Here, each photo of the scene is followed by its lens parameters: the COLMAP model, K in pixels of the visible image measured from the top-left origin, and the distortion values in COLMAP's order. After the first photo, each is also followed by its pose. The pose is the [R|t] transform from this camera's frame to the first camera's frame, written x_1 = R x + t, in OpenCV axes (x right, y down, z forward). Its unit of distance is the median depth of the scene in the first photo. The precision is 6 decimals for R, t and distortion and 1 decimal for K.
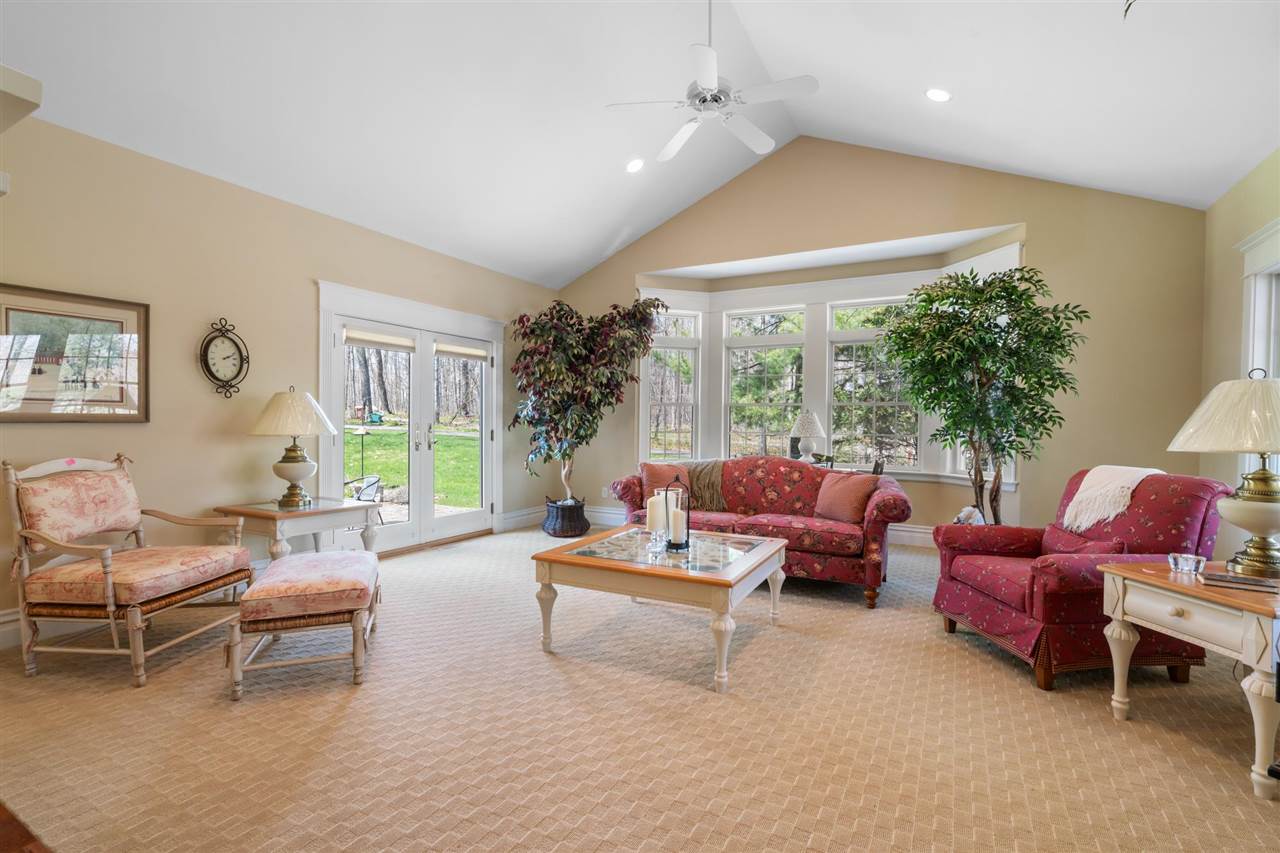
lens RADIAL K [[583.5, 0, 640.0], [0, 583.5, 426.5], [0, 0, 1]] dist [-0.002246, 0.000175]
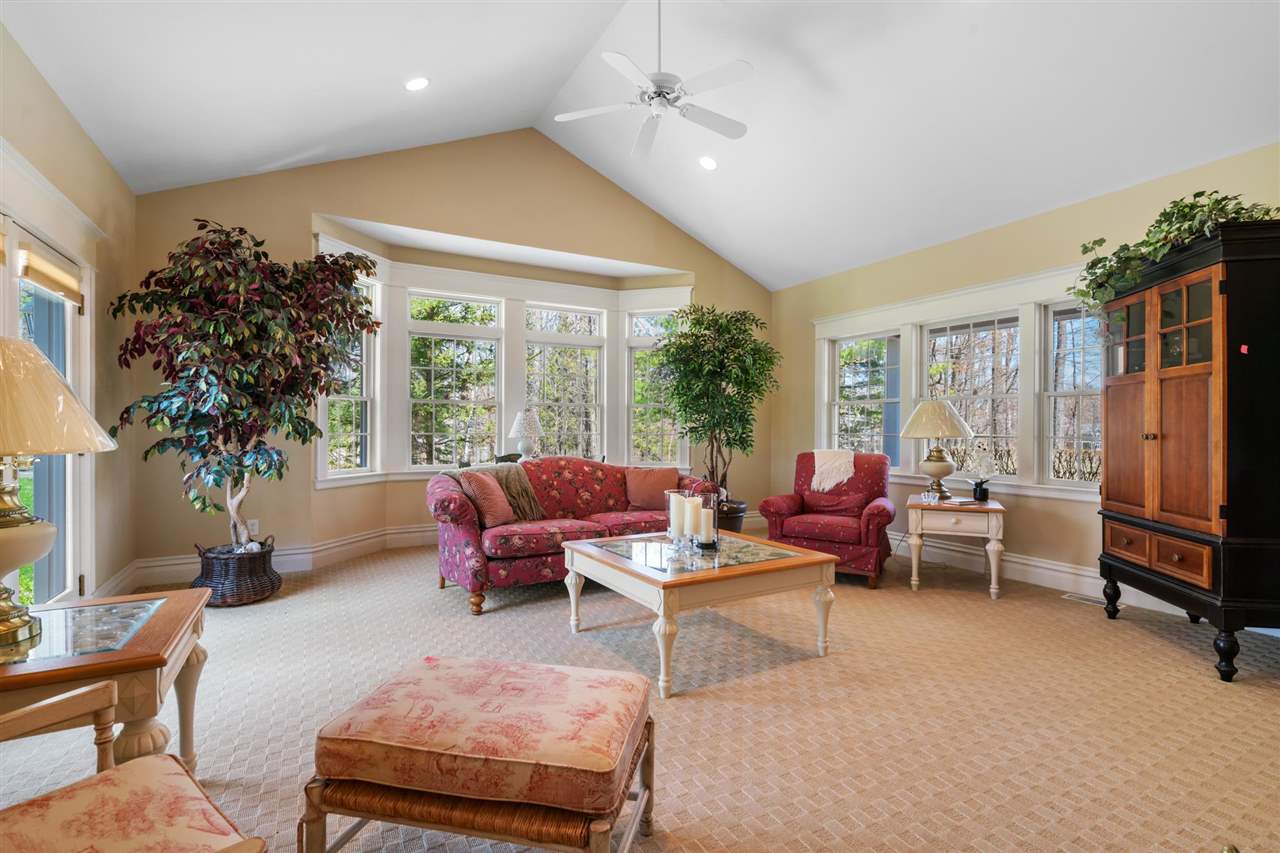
lens RADIAL K [[607.4, 0, 646.0], [0, 607.4, 427.7], [0, 0, 1]] dist [0.000469, 0.000338]
pose [[0.525397, -0.005468, 0.850840, -0.592519], [0.005003, 0.999982, 0.003337, 0.000022], [-0.850843, 0.002503, 0.525415, 0.372566]]
